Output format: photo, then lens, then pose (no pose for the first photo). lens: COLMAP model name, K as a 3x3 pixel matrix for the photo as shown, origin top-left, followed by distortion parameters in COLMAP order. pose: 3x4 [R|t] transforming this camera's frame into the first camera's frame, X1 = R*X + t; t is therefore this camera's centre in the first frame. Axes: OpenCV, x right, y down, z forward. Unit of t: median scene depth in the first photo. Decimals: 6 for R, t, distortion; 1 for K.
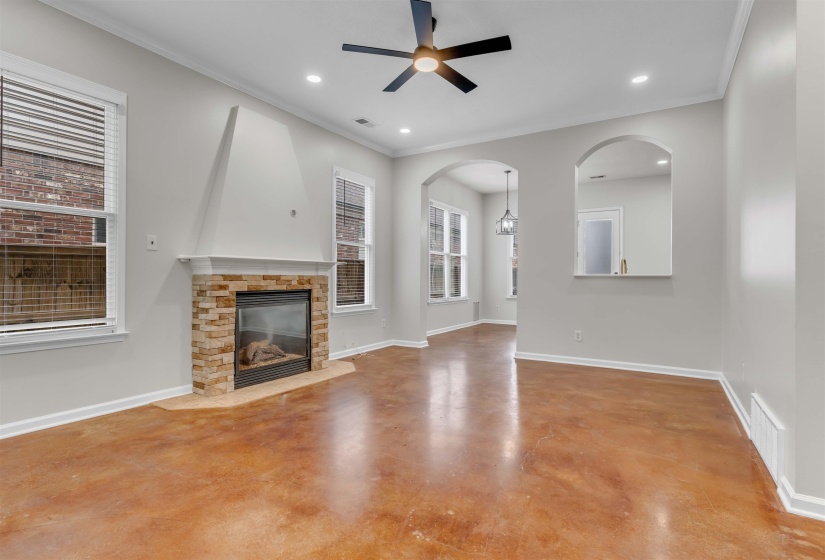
lens RADIAL K [[409.4, 0, 404.4], [0, 409.4, 277.8], [0, 0, 1]] dist [-0.000097, 0.000315]
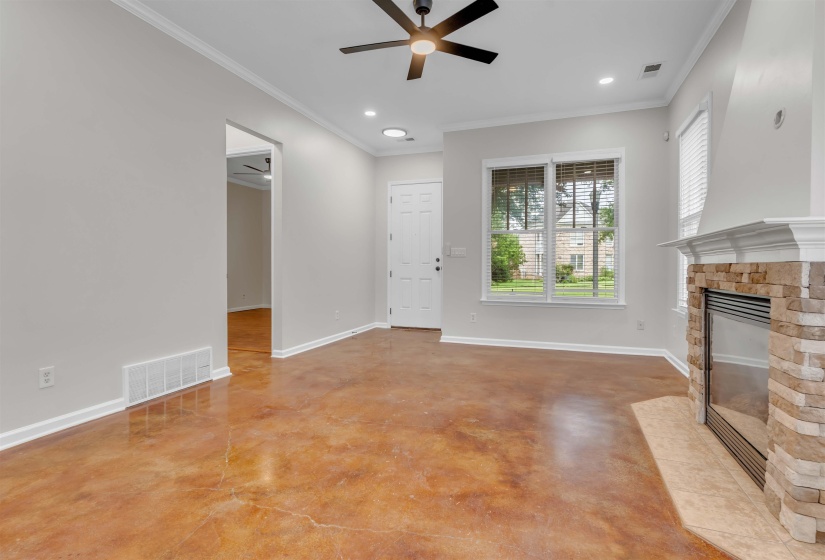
lens RADIAL K [[409.4, 0, 420.6], [0, 409.4, 276.9], [0, 0, 1]] dist [-0.000097, 0.000315]
pose [[-0.972048, -0.001447, -0.234778, 0.215788], [-0.008195, 0.999581, 0.027767, -0.000055], [0.234640, 0.028914, -0.971652, 1.471896]]
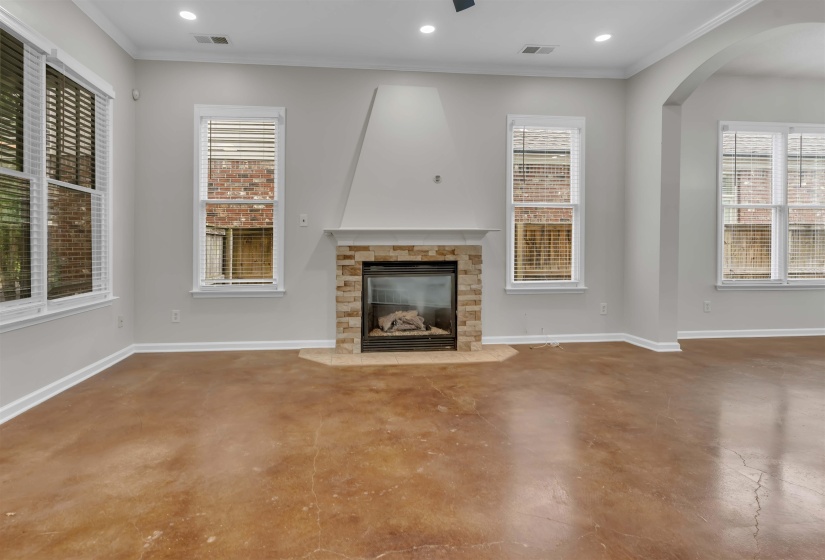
lens RADIAL K [[409.4, 0, 376.9], [0, 409.4, 252.2], [0, 0, 1]] dist [-0.000097, 0.000315]
pose [[0.615053, 0.001835, -0.788484, 0.425382], [0.005596, 0.999962, 0.006692, 0.002730], [0.788466, -0.008528, 0.615019, 0.345843]]
